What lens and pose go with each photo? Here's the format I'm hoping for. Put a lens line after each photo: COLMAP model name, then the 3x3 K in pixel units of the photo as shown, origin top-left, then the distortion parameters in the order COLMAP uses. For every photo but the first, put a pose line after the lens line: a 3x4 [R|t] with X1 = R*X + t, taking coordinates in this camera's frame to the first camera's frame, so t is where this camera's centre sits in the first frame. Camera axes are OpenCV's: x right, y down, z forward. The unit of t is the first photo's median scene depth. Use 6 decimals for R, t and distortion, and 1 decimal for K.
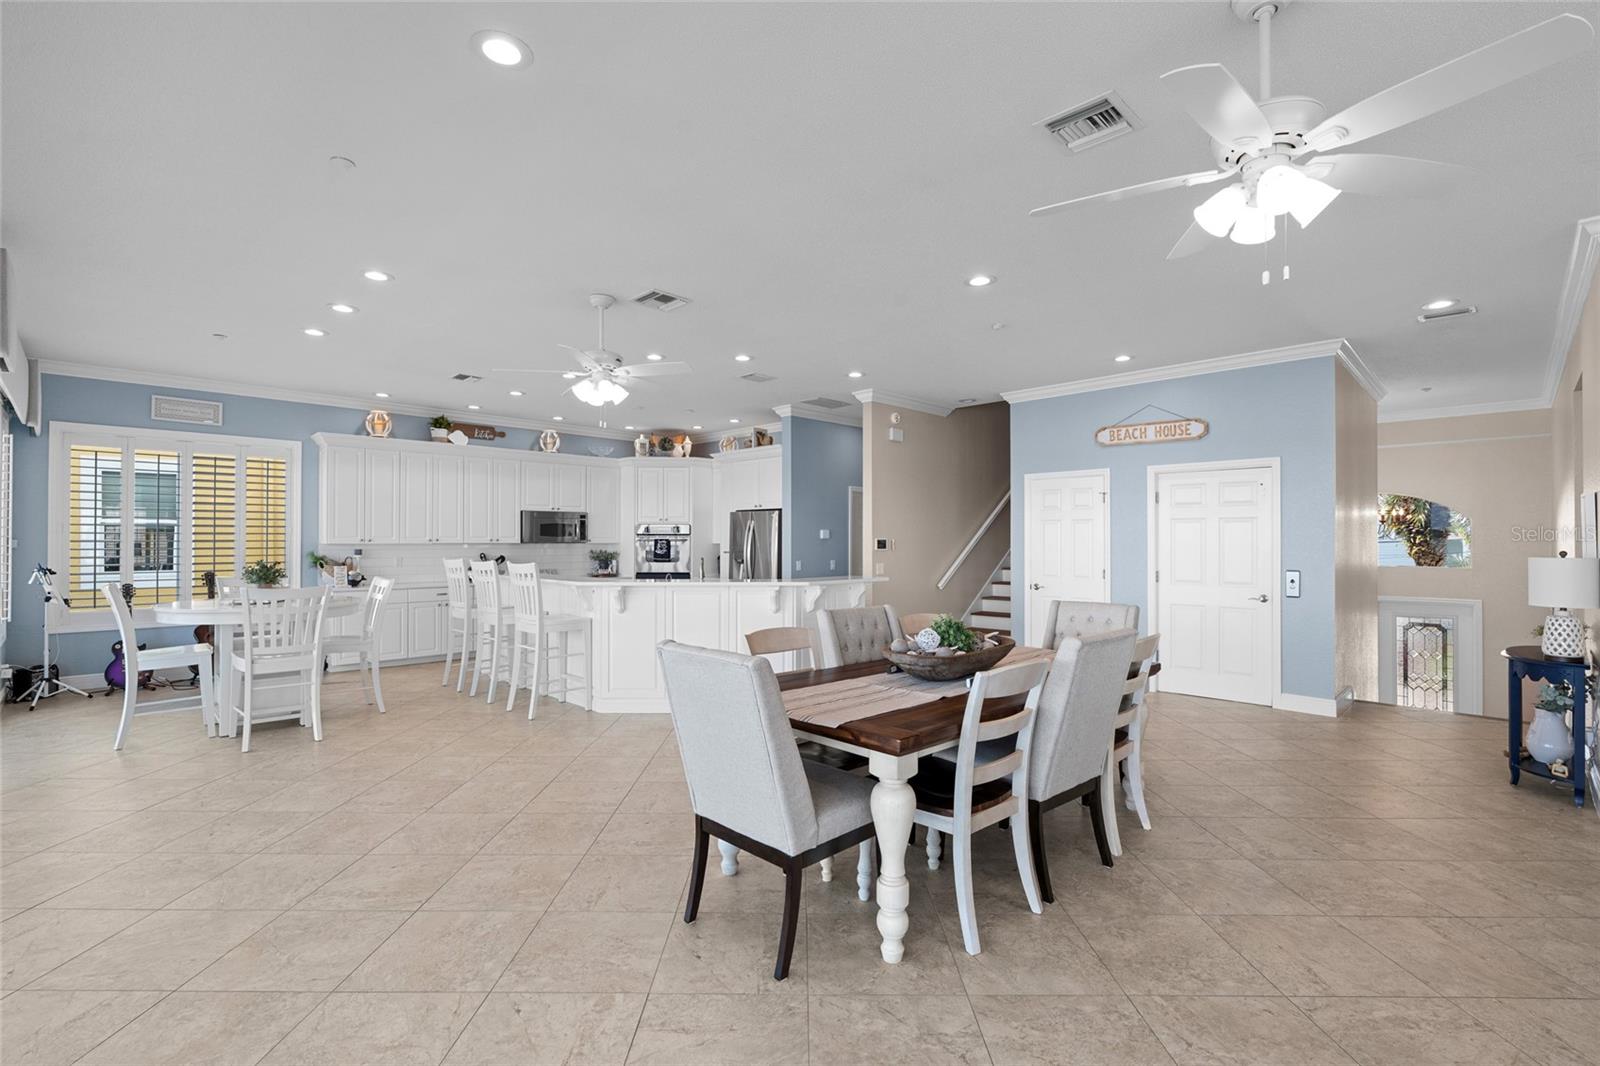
lens RADIAL K [[723.0, 0, 797.2], [0, 723.0, 536.1], [0, 0, 1]] dist [-0.004122, -0.000606]
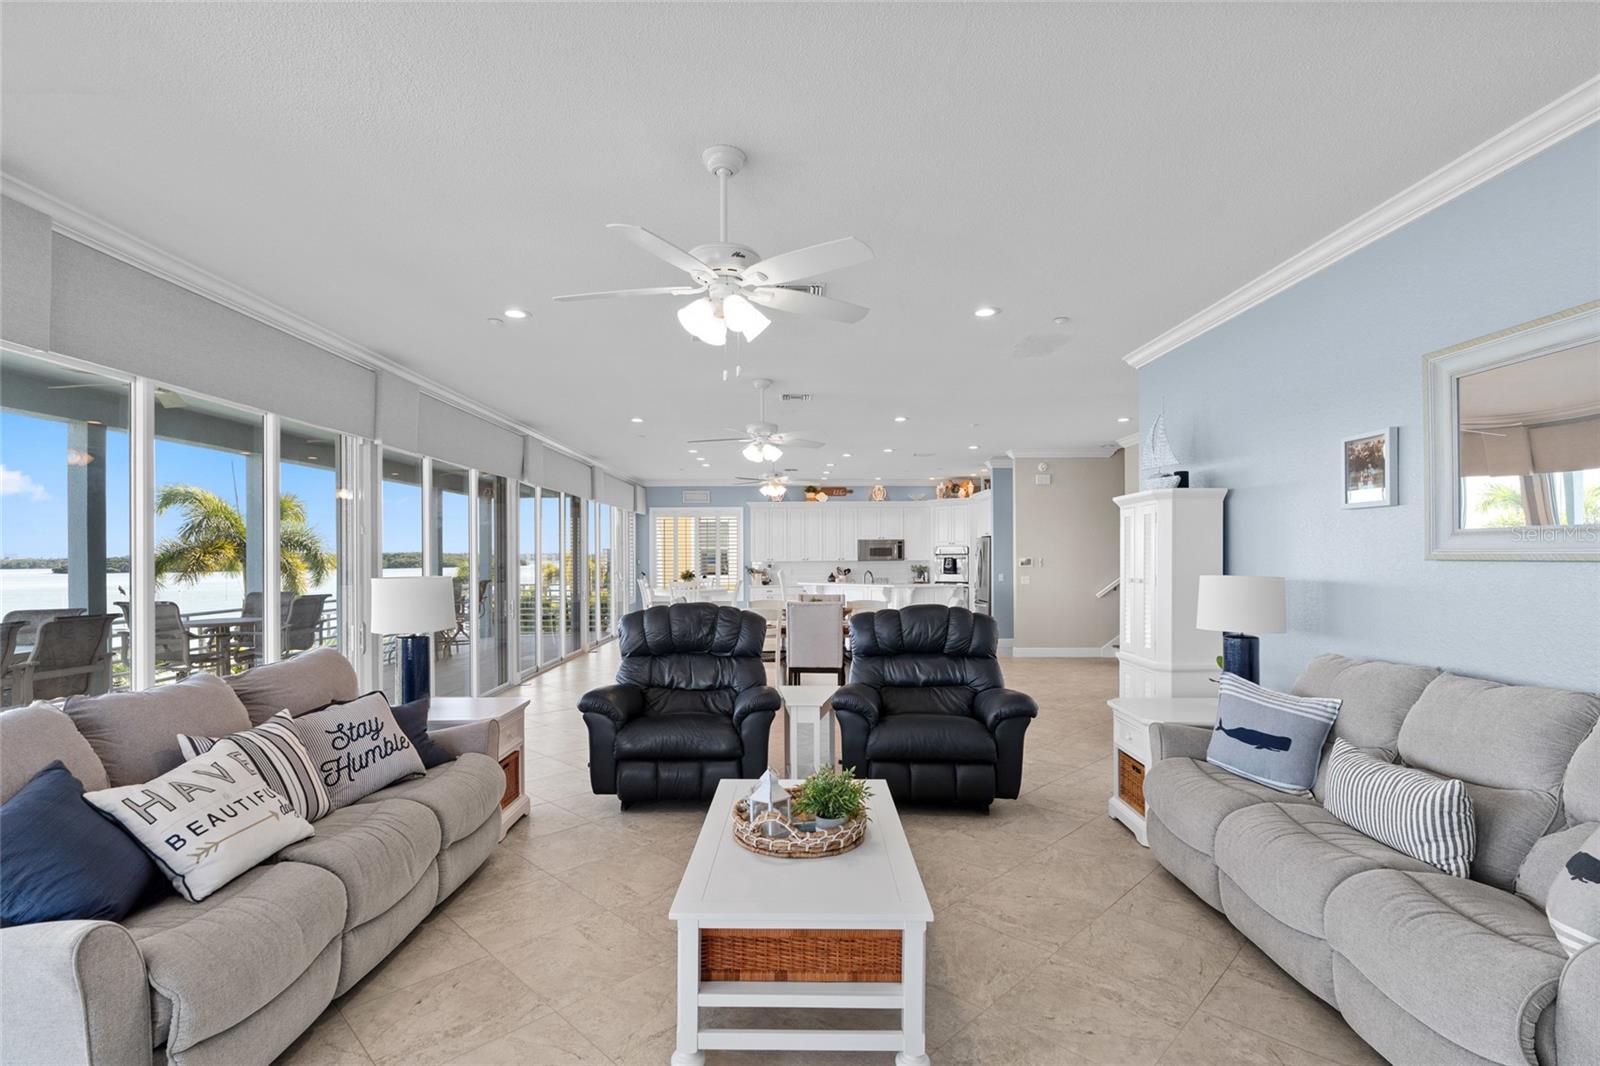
lens RADIAL K [[756.6, 0, 790.2], [0, 756.6, 548.7], [0, 0, 1]] dist [-0.000601, 0.000275]
pose [[0.707460, -0.010296, -0.706678, 0.632546], [0.011411, 0.999930, -0.003145, -0.012063], [0.706661, -0.005839, 0.707528, -0.244766]]
